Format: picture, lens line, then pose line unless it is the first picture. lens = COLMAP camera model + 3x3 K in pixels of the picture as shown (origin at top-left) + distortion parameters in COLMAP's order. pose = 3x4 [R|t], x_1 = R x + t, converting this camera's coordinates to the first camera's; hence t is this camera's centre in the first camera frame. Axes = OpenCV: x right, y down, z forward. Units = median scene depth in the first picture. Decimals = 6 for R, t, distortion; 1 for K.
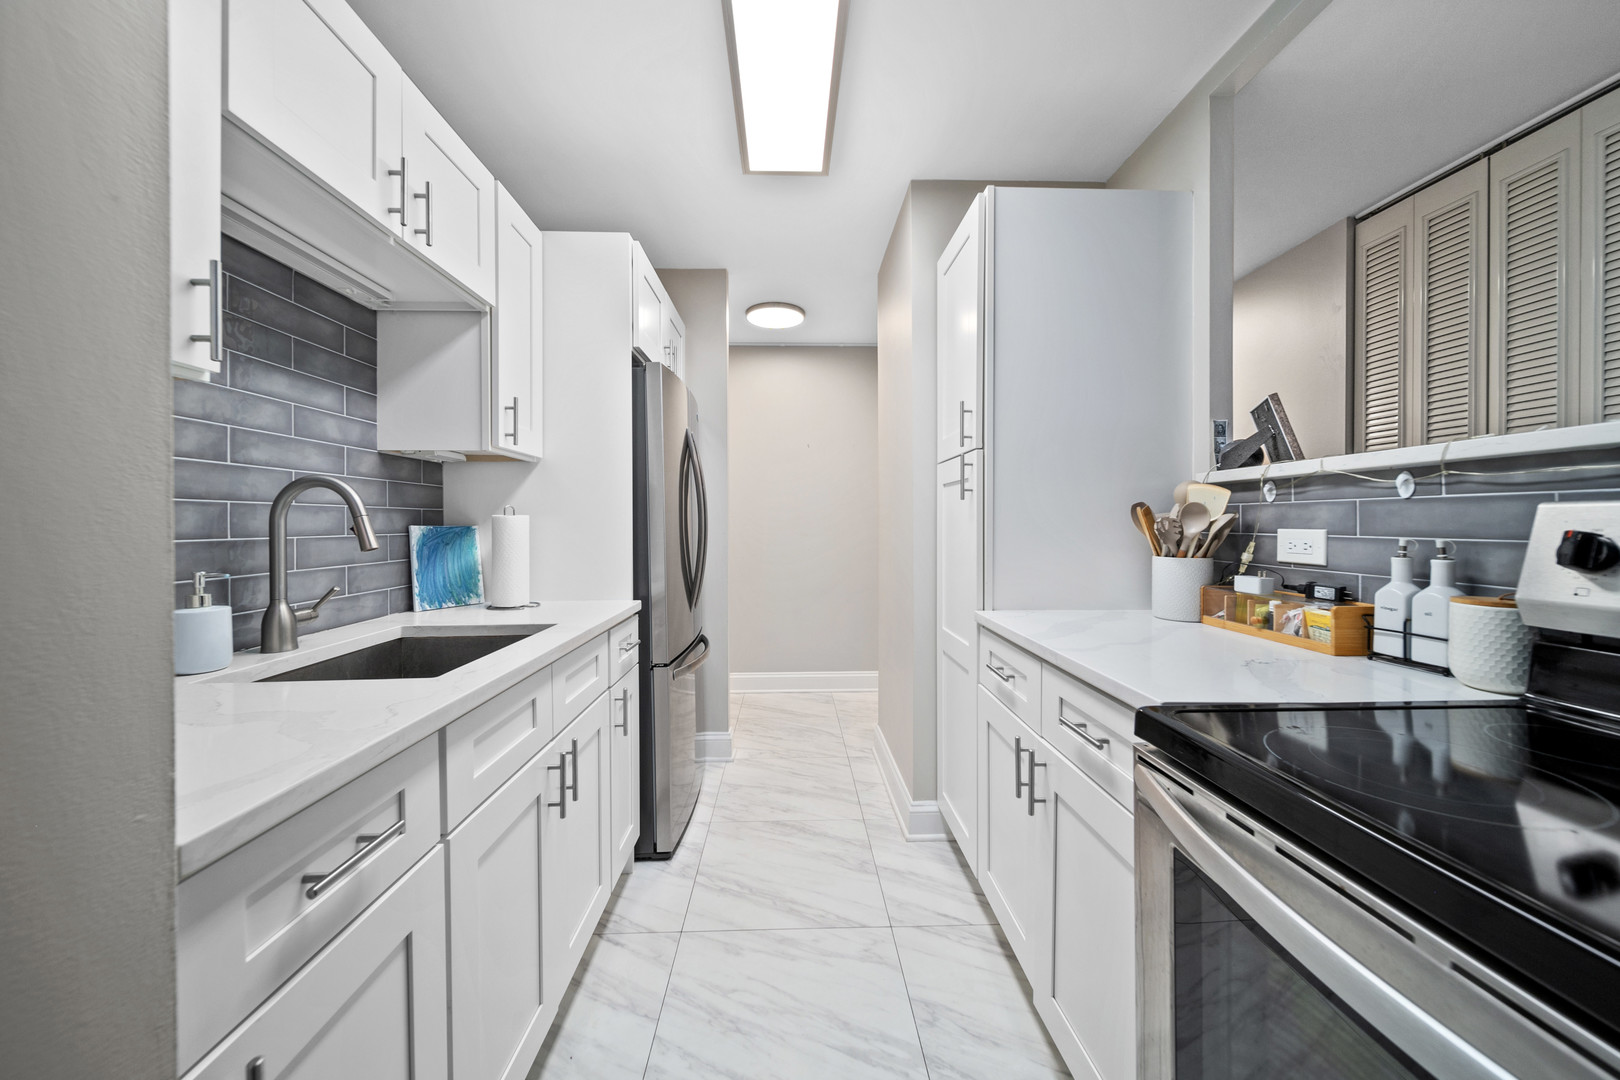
lens RADIAL K [[571.8, 0, 804.8], [0, 571.8, 529.1], [0, 0, 1]] dist [-0.001157, -0.000382]
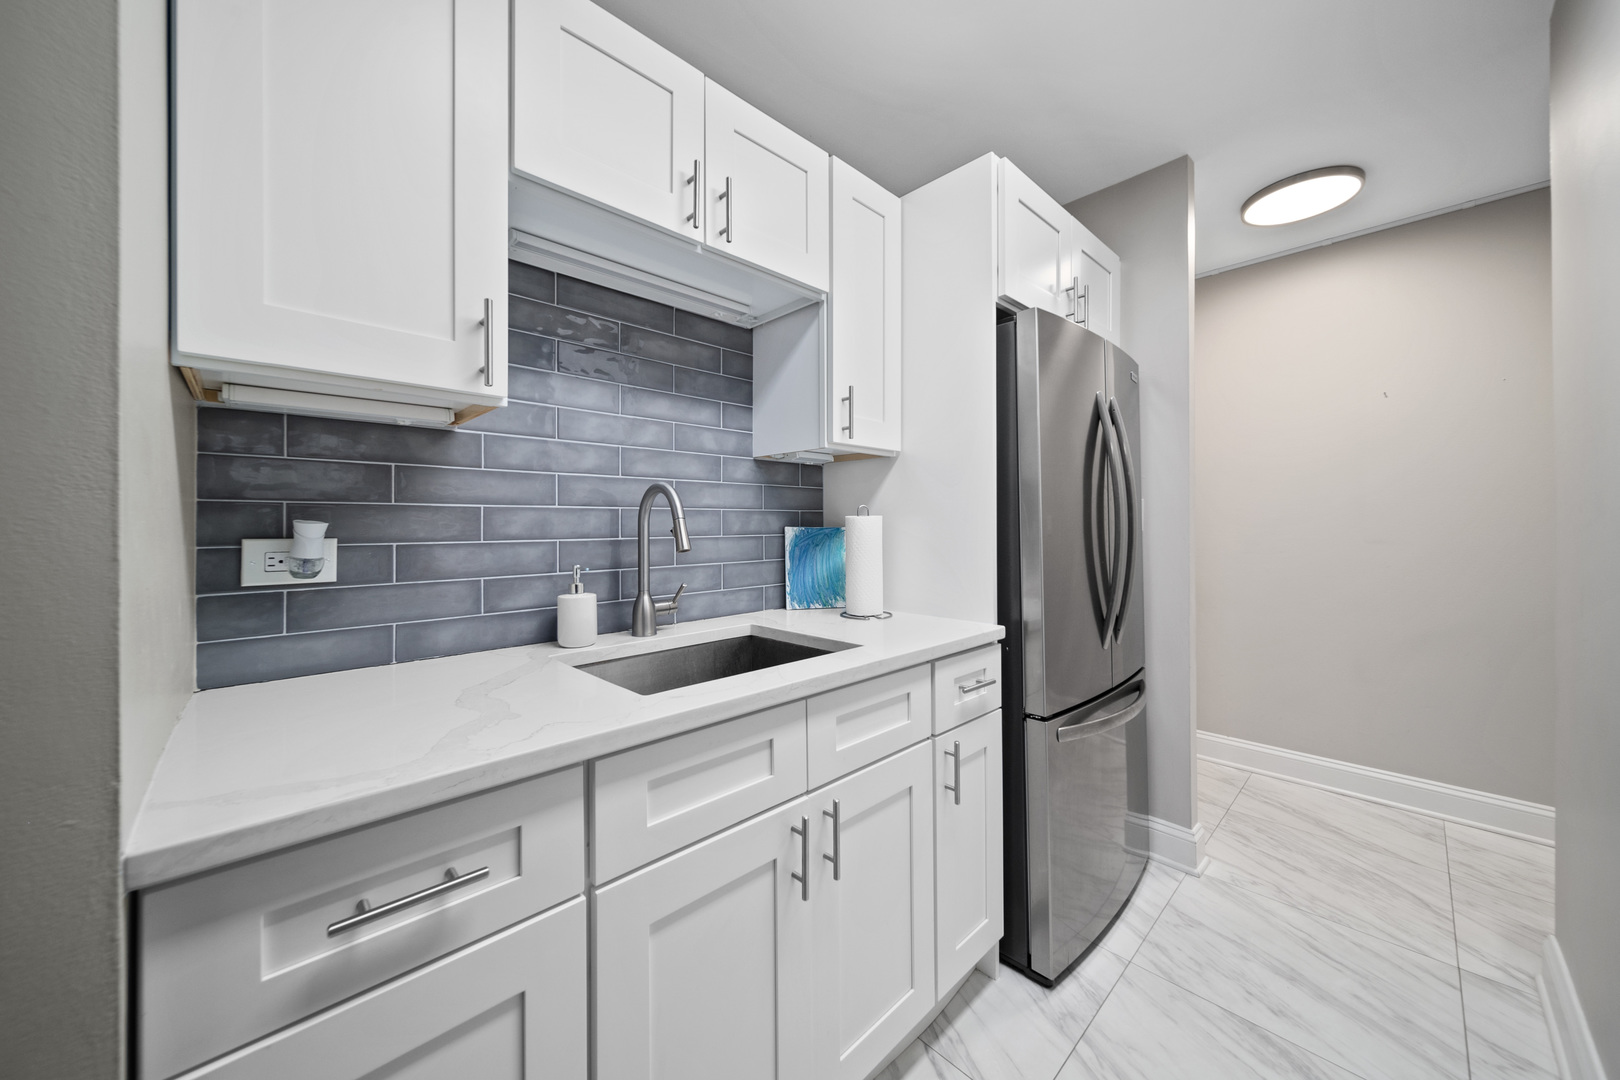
lens RADIAL K [[574.5, 0, 799.2], [0, 574.5, 522.5], [0, 0, 1]] dist [0.001593, -0.000183]
pose [[0.664321, -0.001833, -0.747445, 0.125886], [-0.005167, 0.999962, -0.007044, -0.007419], [0.747430, 0.008542, 0.664286, 0.351743]]
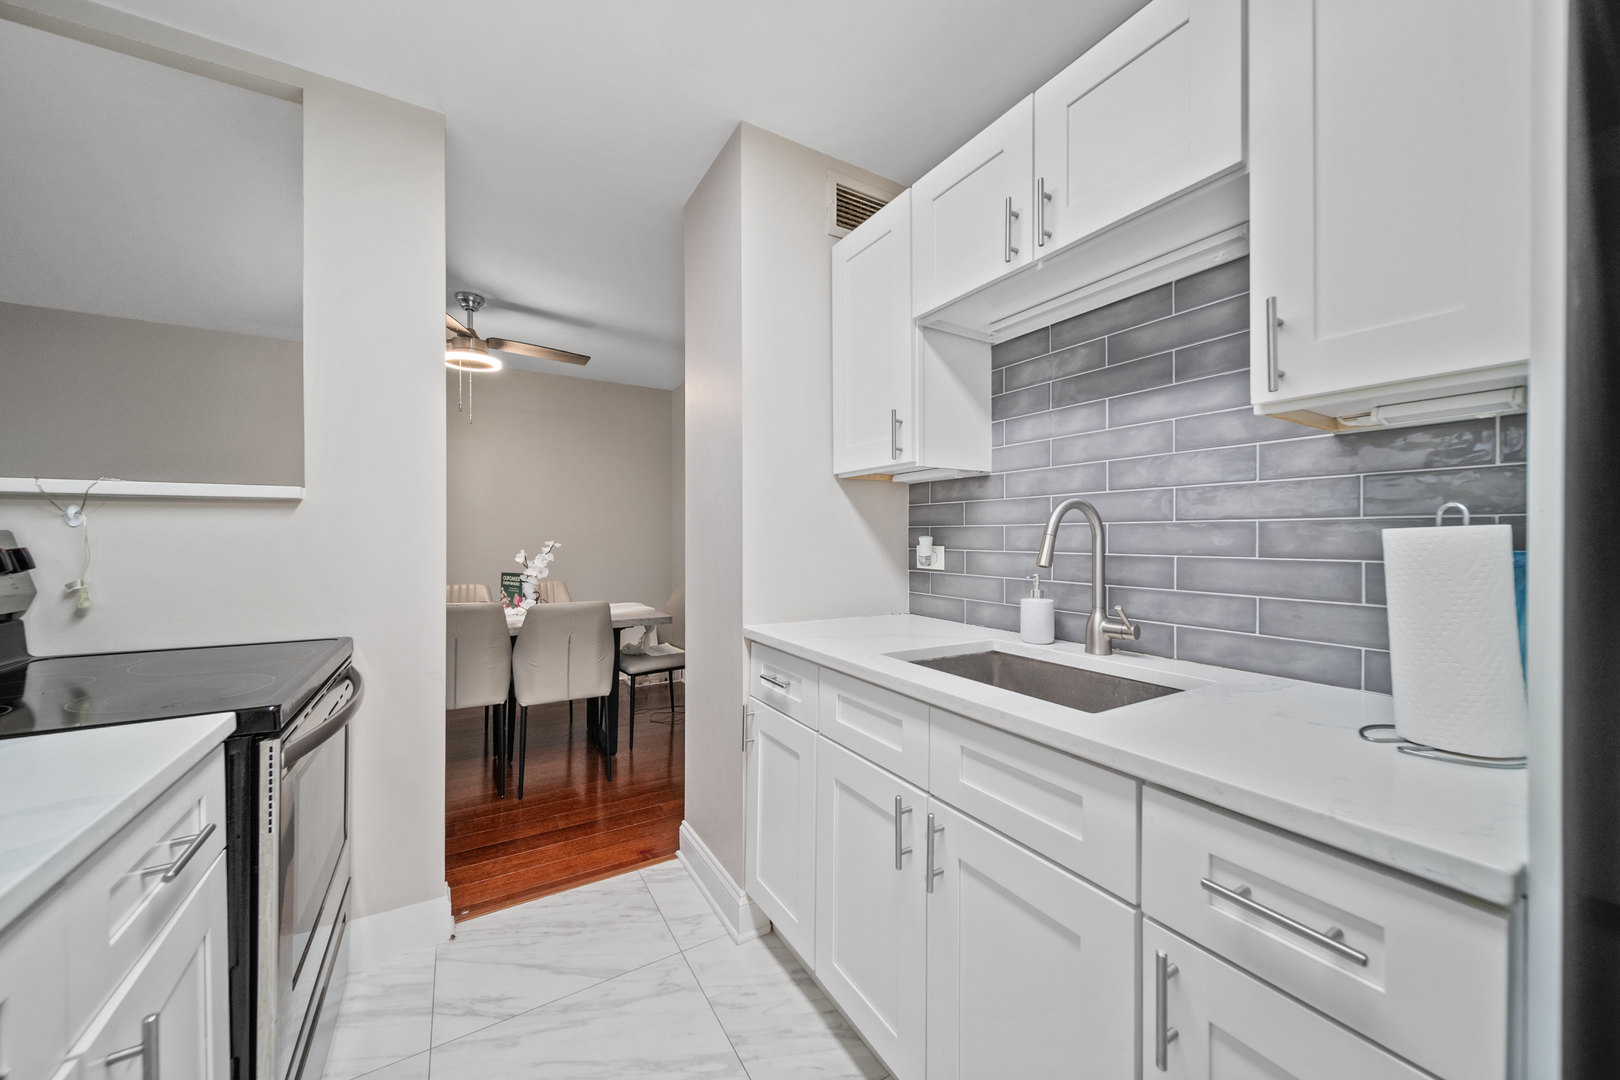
lens RADIAL K [[576.1, 0, 802.4], [0, 576.1, 538.2], [0, 0, 1]] dist [-0.000133, -0.000025]
pose [[-0.874449, 0.002761, -0.485110, 0.114188], [-0.003905, 0.999911, 0.012729, -0.021854], [0.485103, 0.013025, -0.874360, 1.316504]]
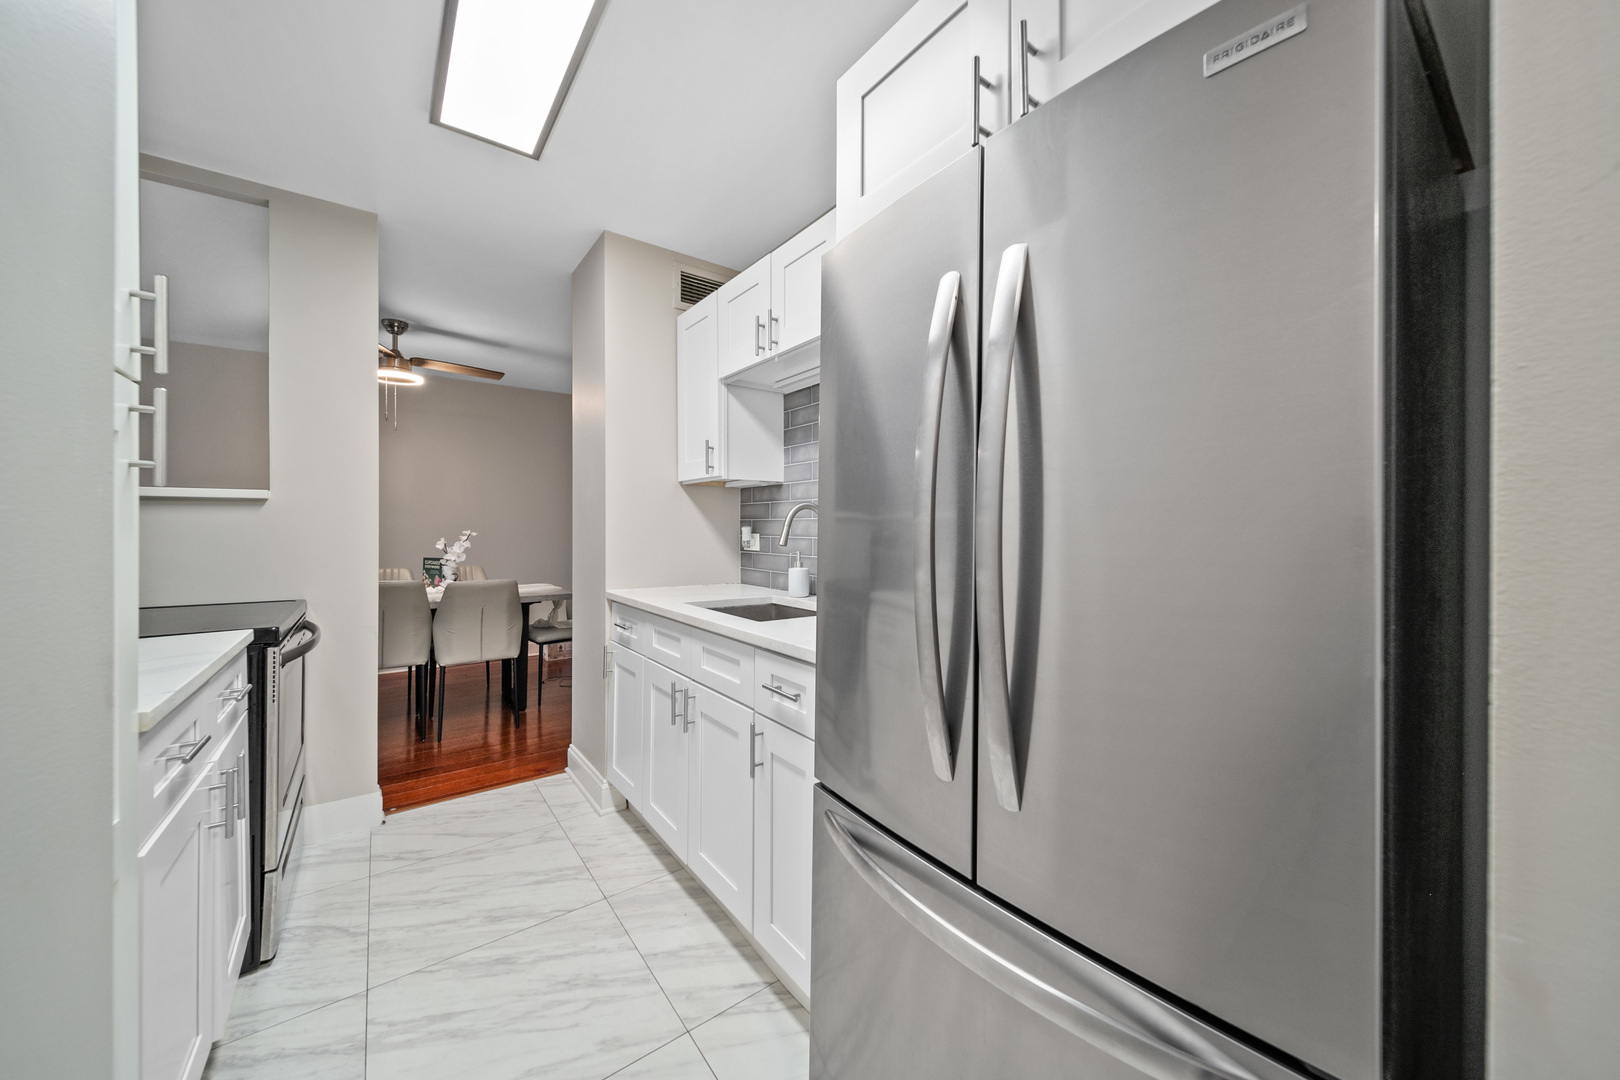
lens RADIAL K [[571.8, 0, 804.8], [0, 571.8, 529.1], [0, 0, 1]] dist [-0.001157, -0.000382]
pose [[-0.818872, 0.001761, -0.573973, 0.121411], [-0.006089, 0.999912, 0.011754, -0.025101], [0.573944, 0.013120, -0.818790, 1.858423]]
